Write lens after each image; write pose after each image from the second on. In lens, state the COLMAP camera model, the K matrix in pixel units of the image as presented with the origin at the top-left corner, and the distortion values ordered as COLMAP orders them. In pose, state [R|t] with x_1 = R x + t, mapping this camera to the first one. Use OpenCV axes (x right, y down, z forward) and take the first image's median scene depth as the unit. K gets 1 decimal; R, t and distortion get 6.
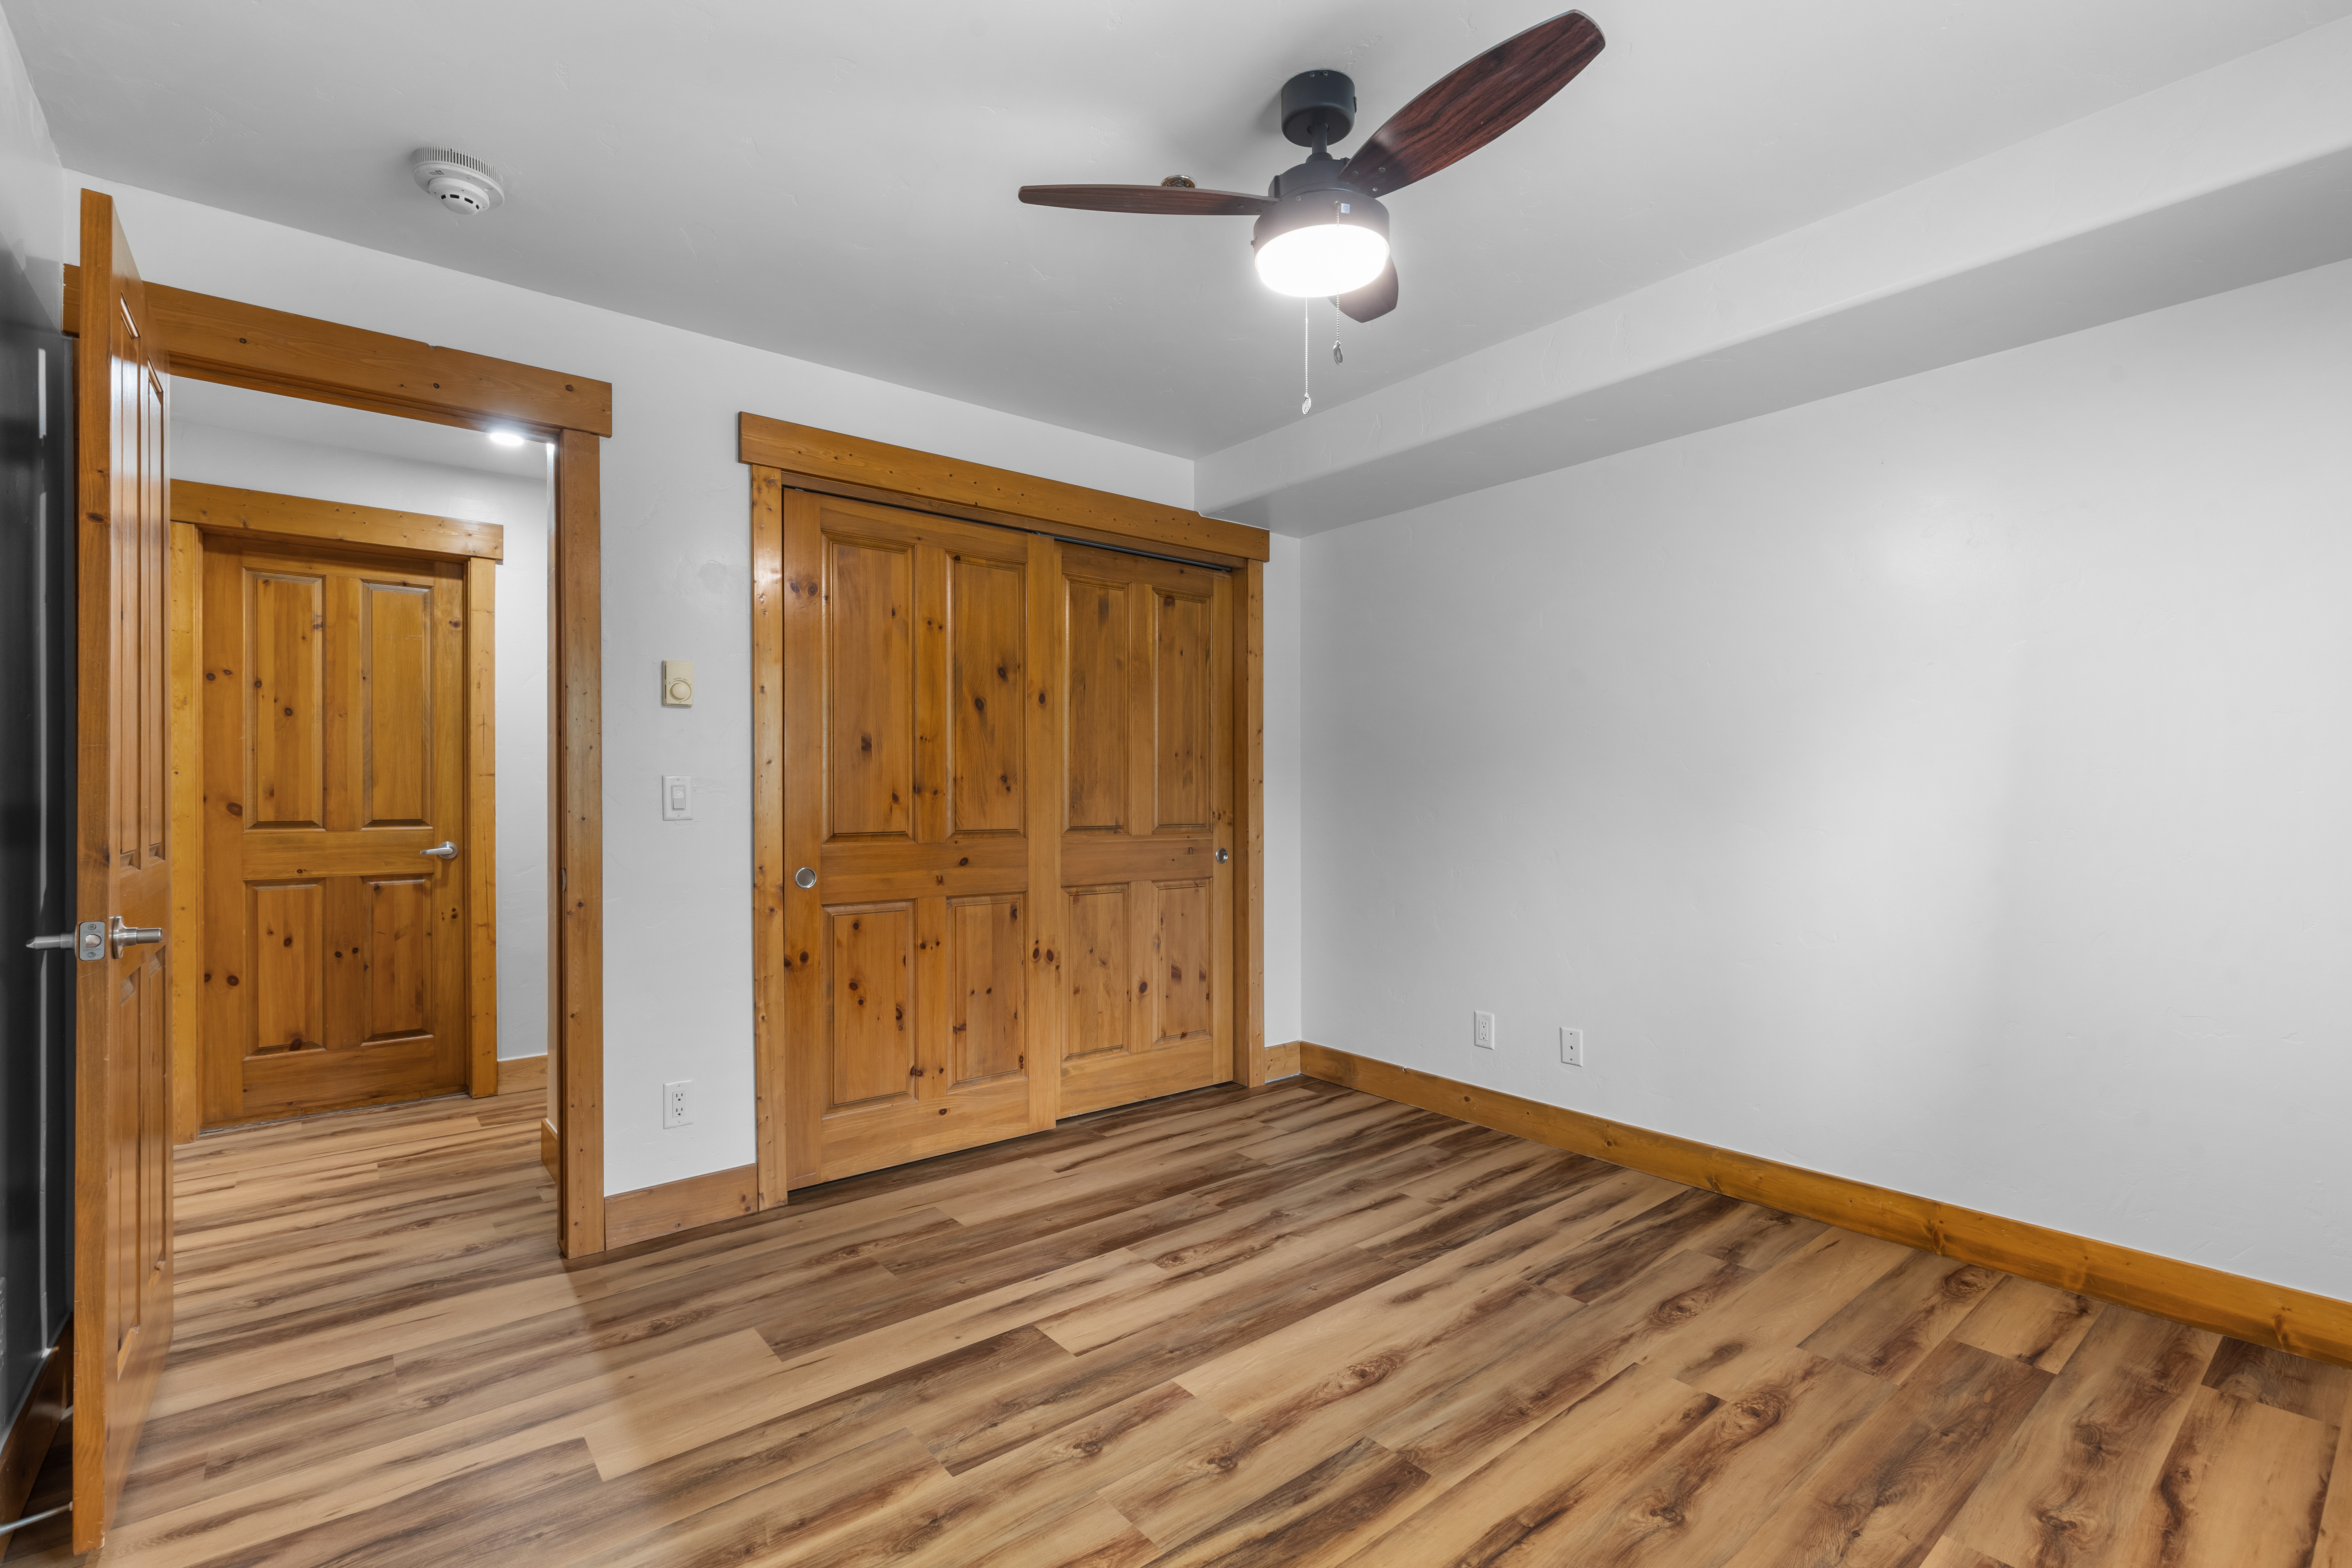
lens RADIAL K [[1070.4, 0, 1190.8], [0, 1070.4, 792.3], [0, 0, 1]] dist [0.001709, -0.000384]
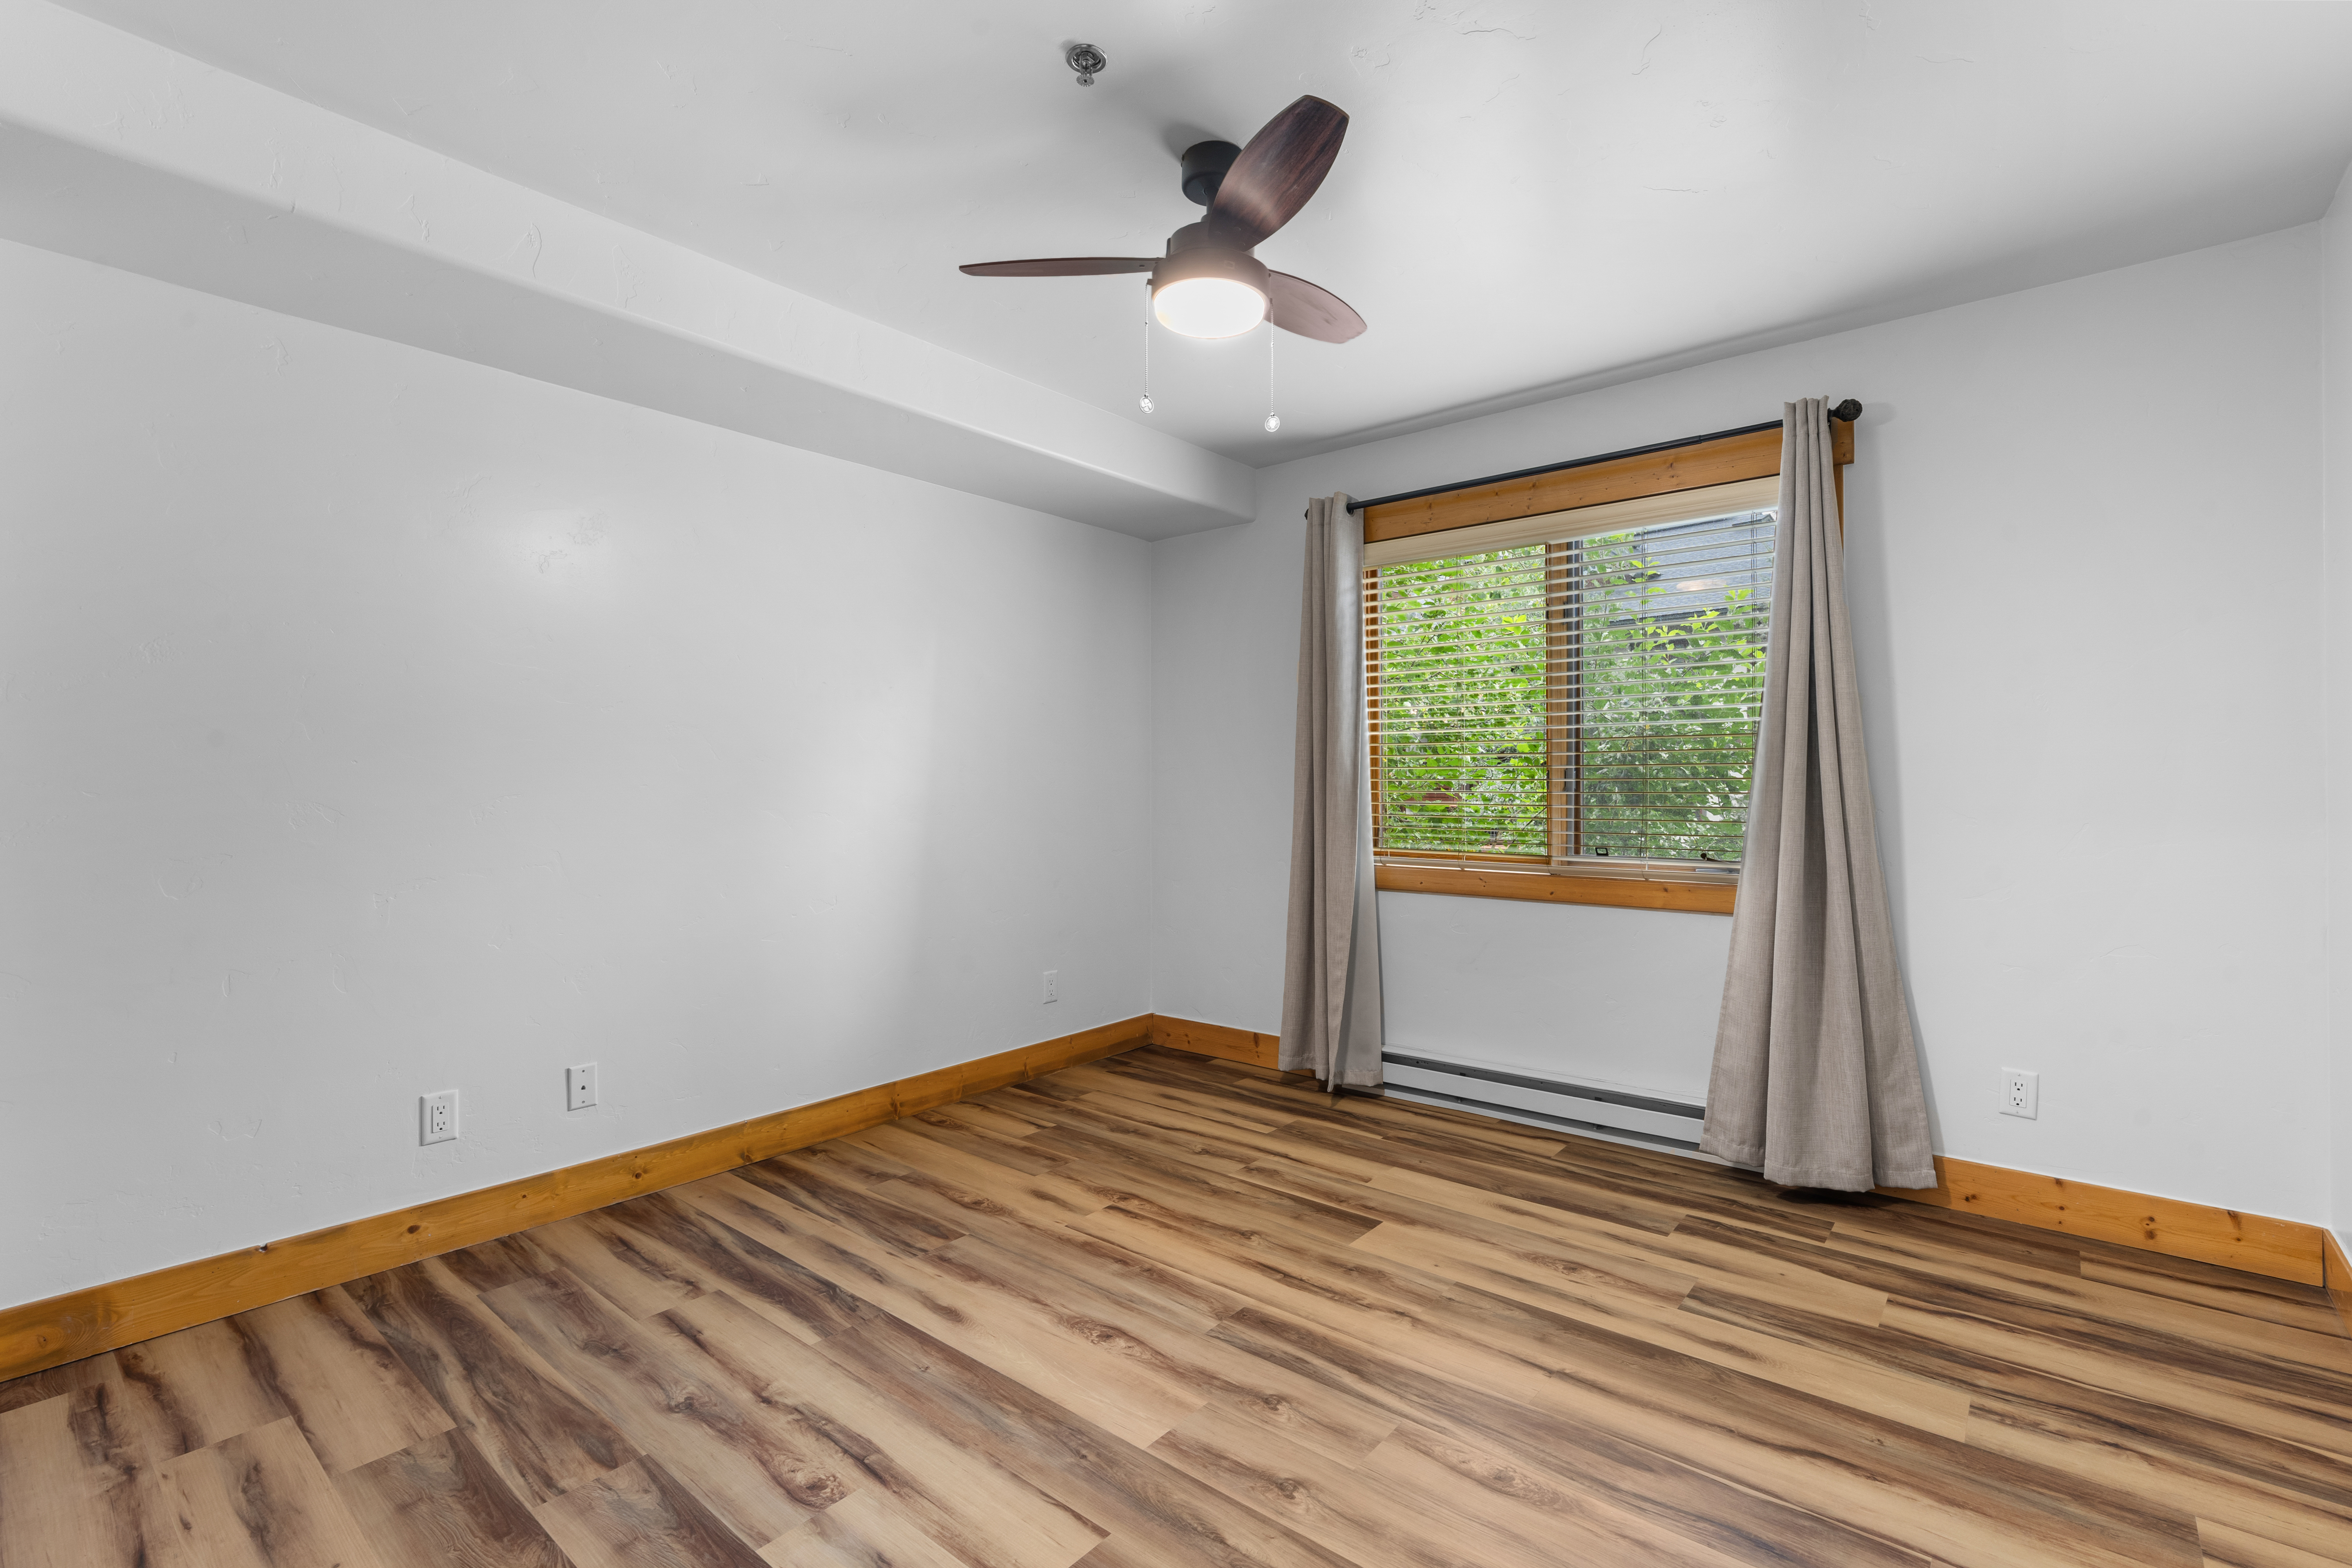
lens RADIAL K [[1070.4, 0, 1175.8], [0, 1070.4, 777.7], [0, 0, 1]] dist [0.001709, -0.000384]
pose [[-0.198794, 0.009015, 0.980000, -0.718871], [0.002258, 0.999959, -0.008740, 0.010516], [-0.980039, 0.000475, -0.198806, 0.938544]]
